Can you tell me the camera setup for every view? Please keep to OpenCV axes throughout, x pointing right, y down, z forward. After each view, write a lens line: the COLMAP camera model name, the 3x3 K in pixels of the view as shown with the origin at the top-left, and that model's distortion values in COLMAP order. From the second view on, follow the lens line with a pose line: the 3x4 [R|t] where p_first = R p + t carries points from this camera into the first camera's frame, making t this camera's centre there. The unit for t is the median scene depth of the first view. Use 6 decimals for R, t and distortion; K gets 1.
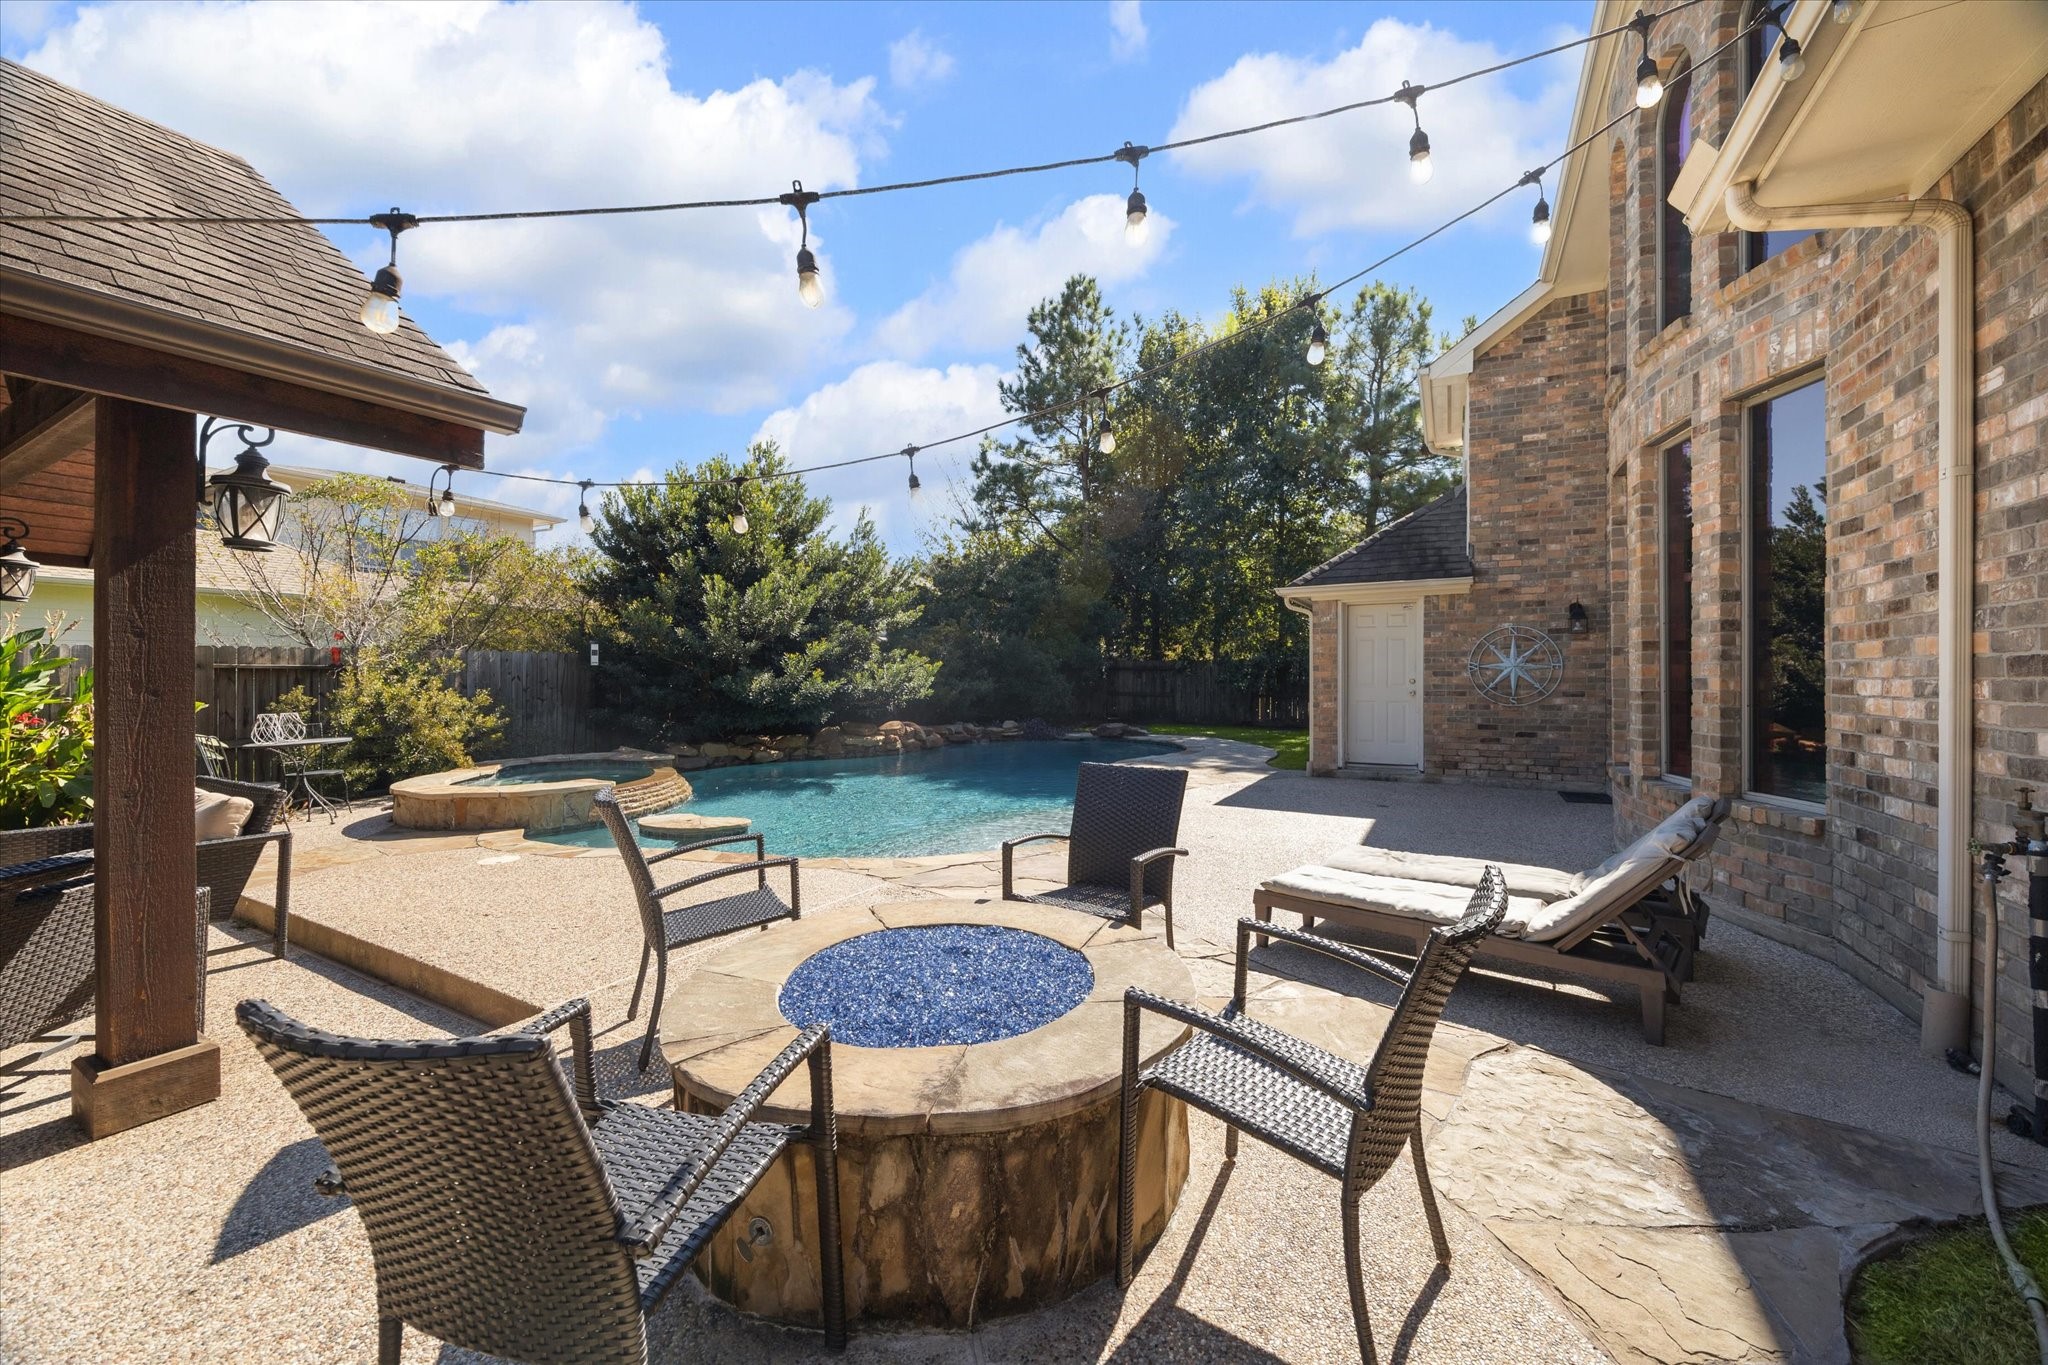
lens RADIAL K [[789.1, 0, 1022.0], [0, 789.1, 677.7], [0, 0, 1]] dist [0.000081, -0.000003]
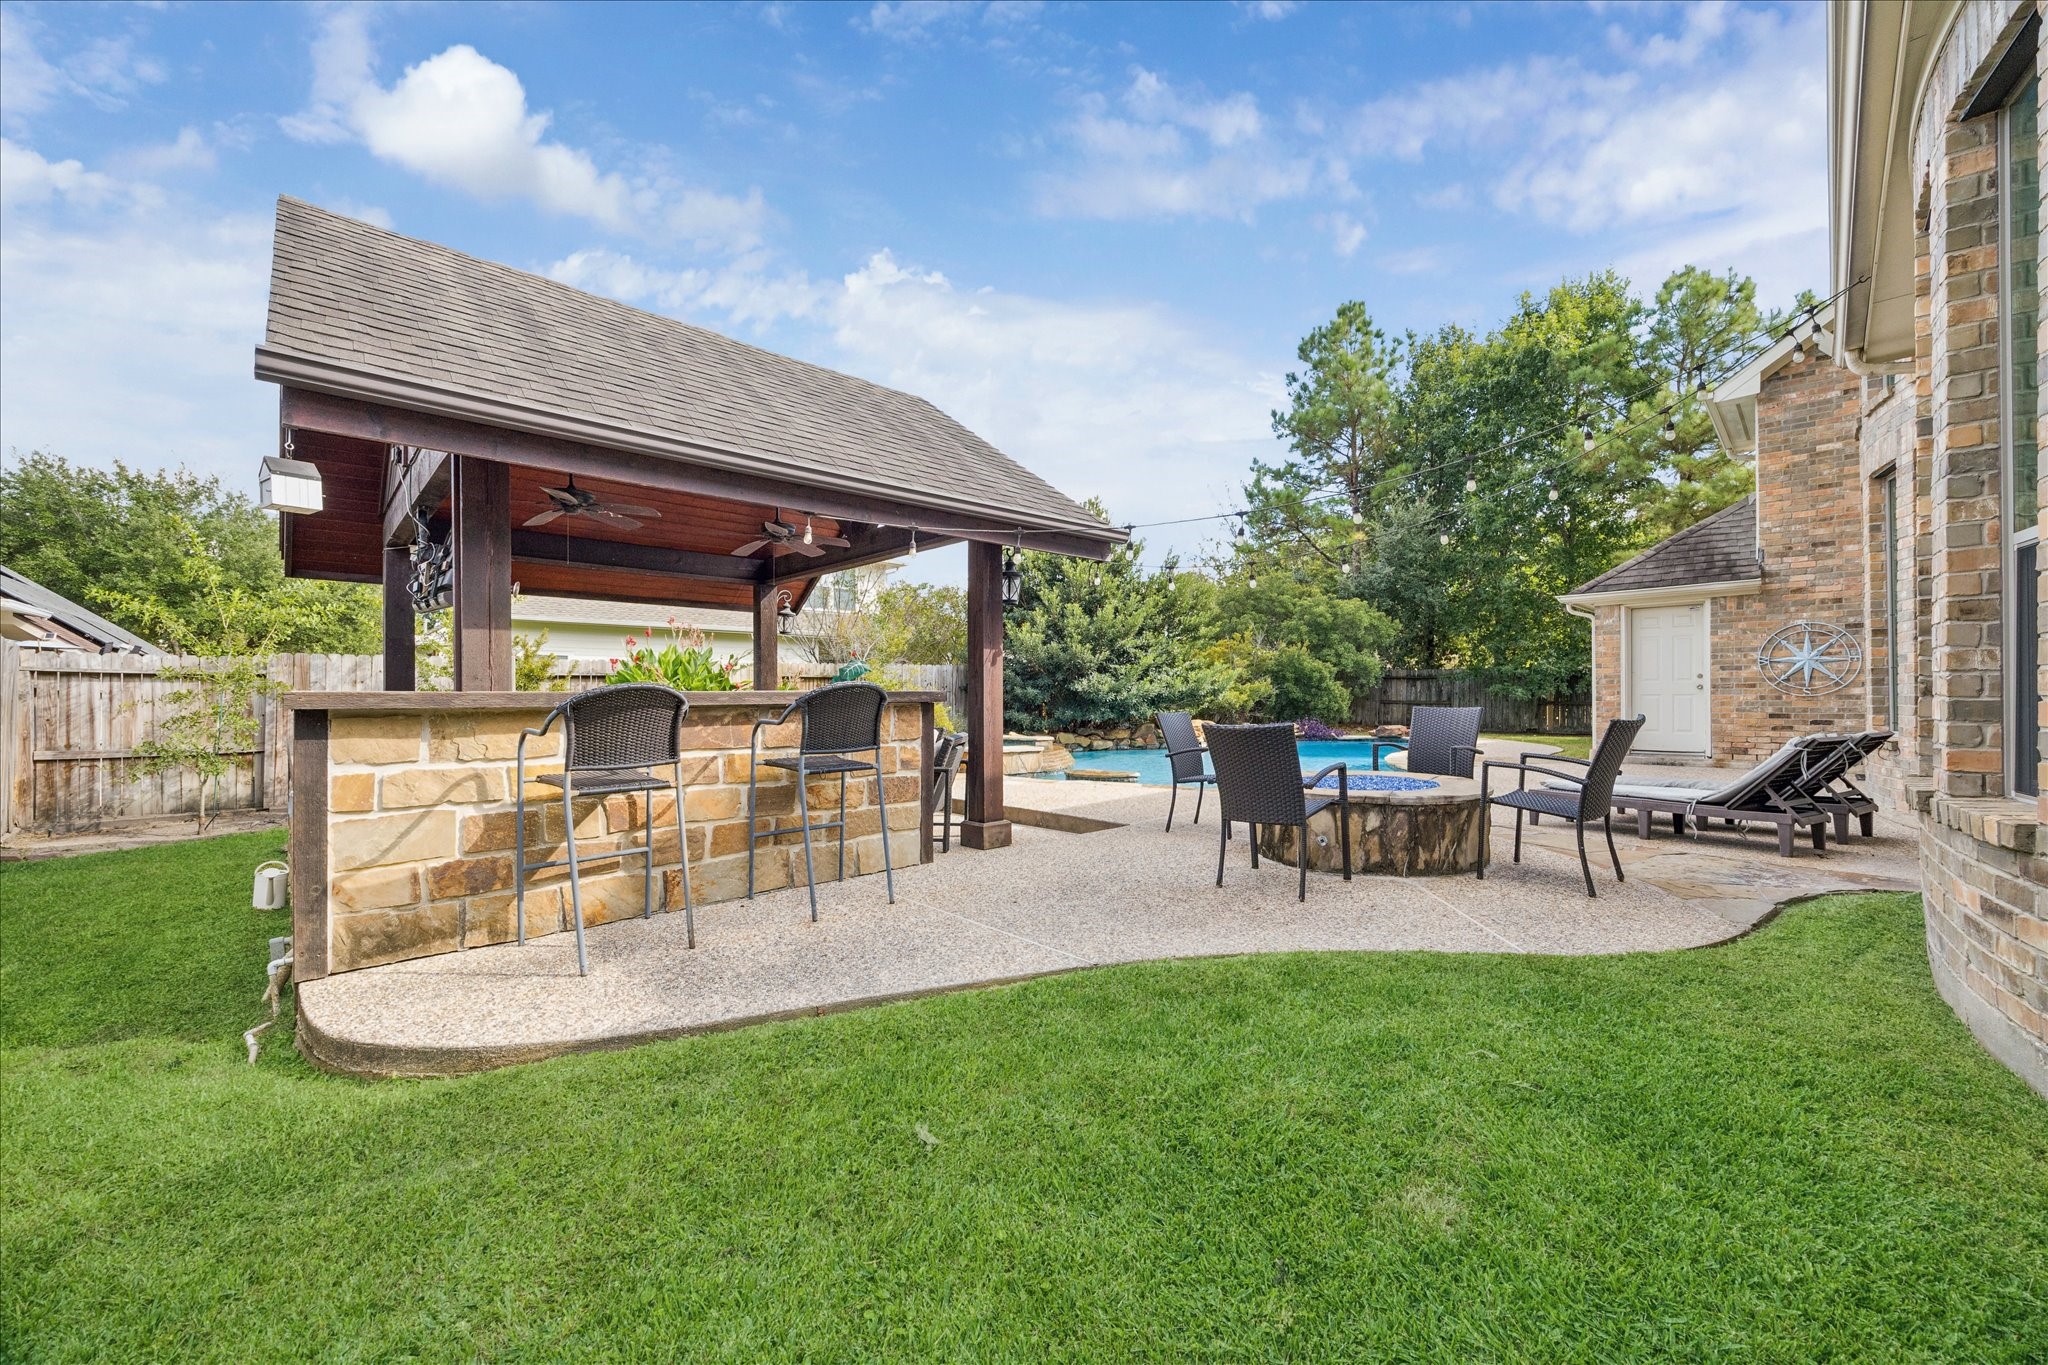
lens RADIAL K [[789.1, 0, 1042.2], [0, 789.1, 699.5], [0, 0, 1]] dist [0.000081, -0.000003]
pose [[0.960301, -0.005748, -0.278906, -0.083892], [0.006711, 0.999974, 0.002497, 0.030333], [0.278885, -0.004269, 0.960315, -0.331056]]
